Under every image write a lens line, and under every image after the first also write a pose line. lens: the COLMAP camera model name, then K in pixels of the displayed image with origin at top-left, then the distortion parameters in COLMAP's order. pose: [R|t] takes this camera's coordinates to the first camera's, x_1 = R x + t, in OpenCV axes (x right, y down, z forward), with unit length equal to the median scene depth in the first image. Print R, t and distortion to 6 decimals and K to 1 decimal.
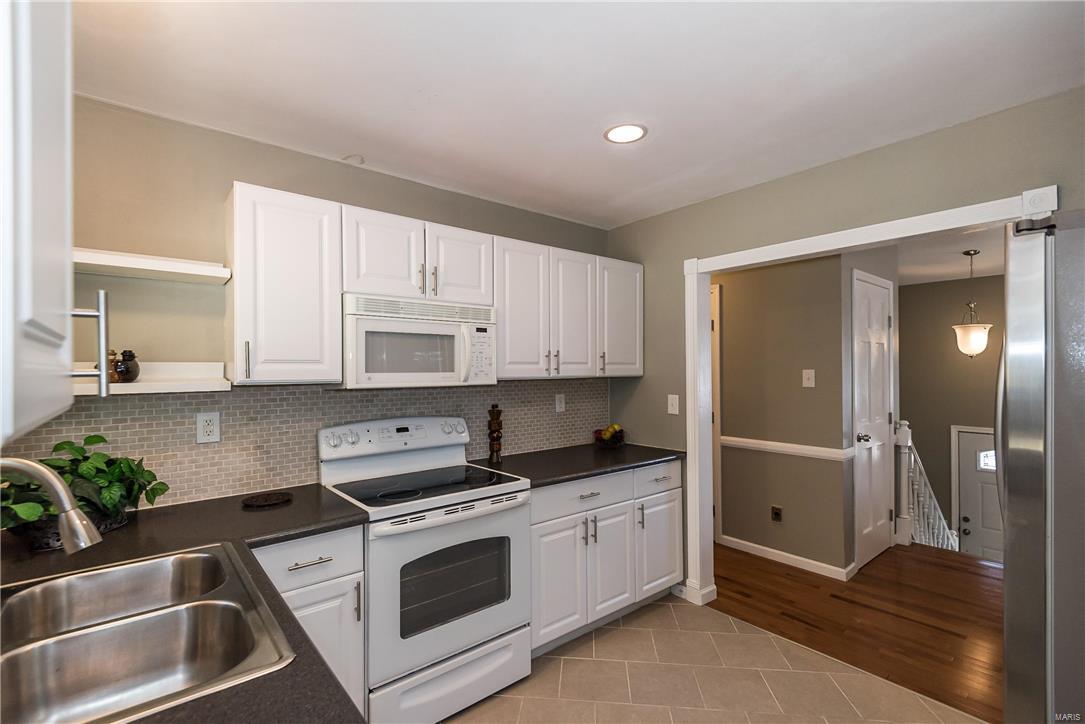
lens RADIAL K [[497.1, 0, 542.5], [0, 497.1, 364.1], [0, 0, 1]] dist [0.020126, -0.011815]
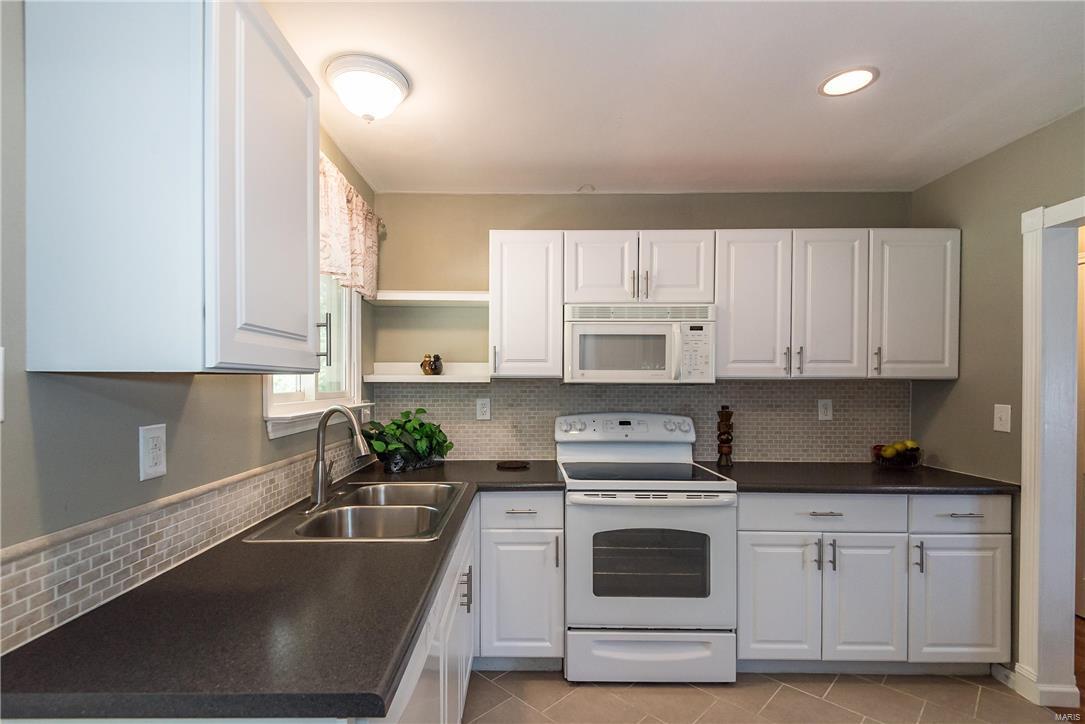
lens RADIAL K [[497.1, 0, 513.8], [0, 497.1, 385.0], [0, 0, 1]] dist [0.020126, -0.011815]
pose [[0.760940, 0.013032, -0.648691, 0.256086], [-0.001337, 0.999828, 0.018518, 0.027858], [0.648820, -0.013223, 0.760827, -0.003518]]
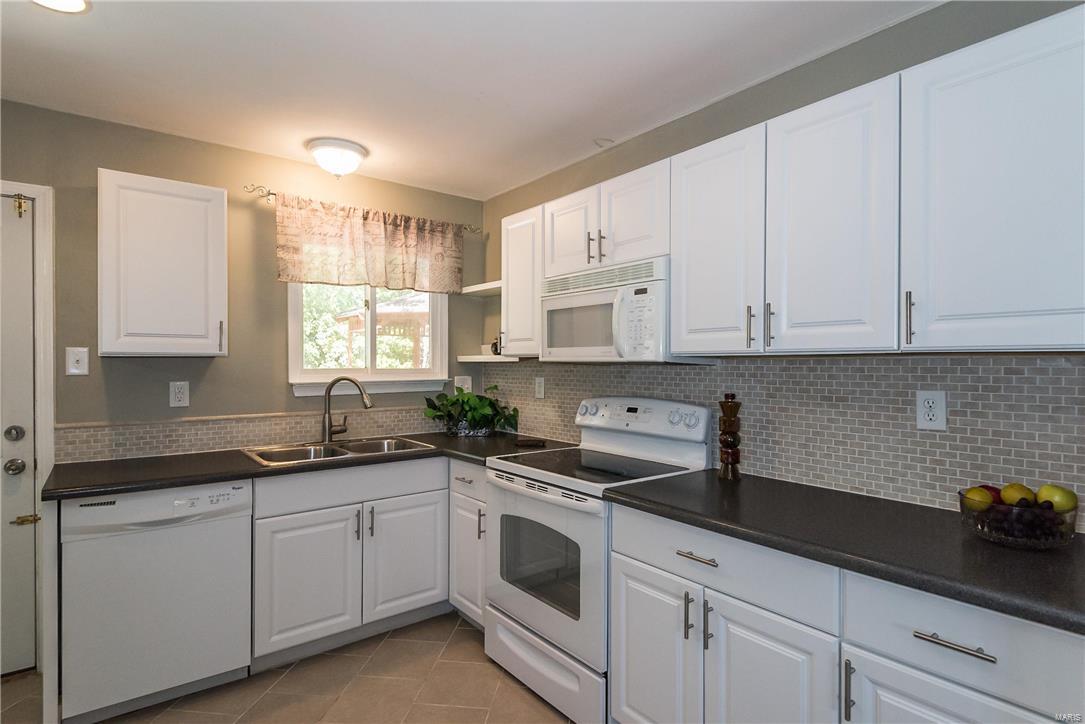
lens RADIAL K [[551.7, 0, 559.4], [0, 551.7, 368.9], [0, 0, 1]] dist [0.006369, 0.000716]
pose [[-0.018410, 0.017367, -0.999680, 0.769395], [0.008951, 0.999812, 0.017205, 0.038025], [0.999790, -0.008631, -0.018562, 0.910784]]
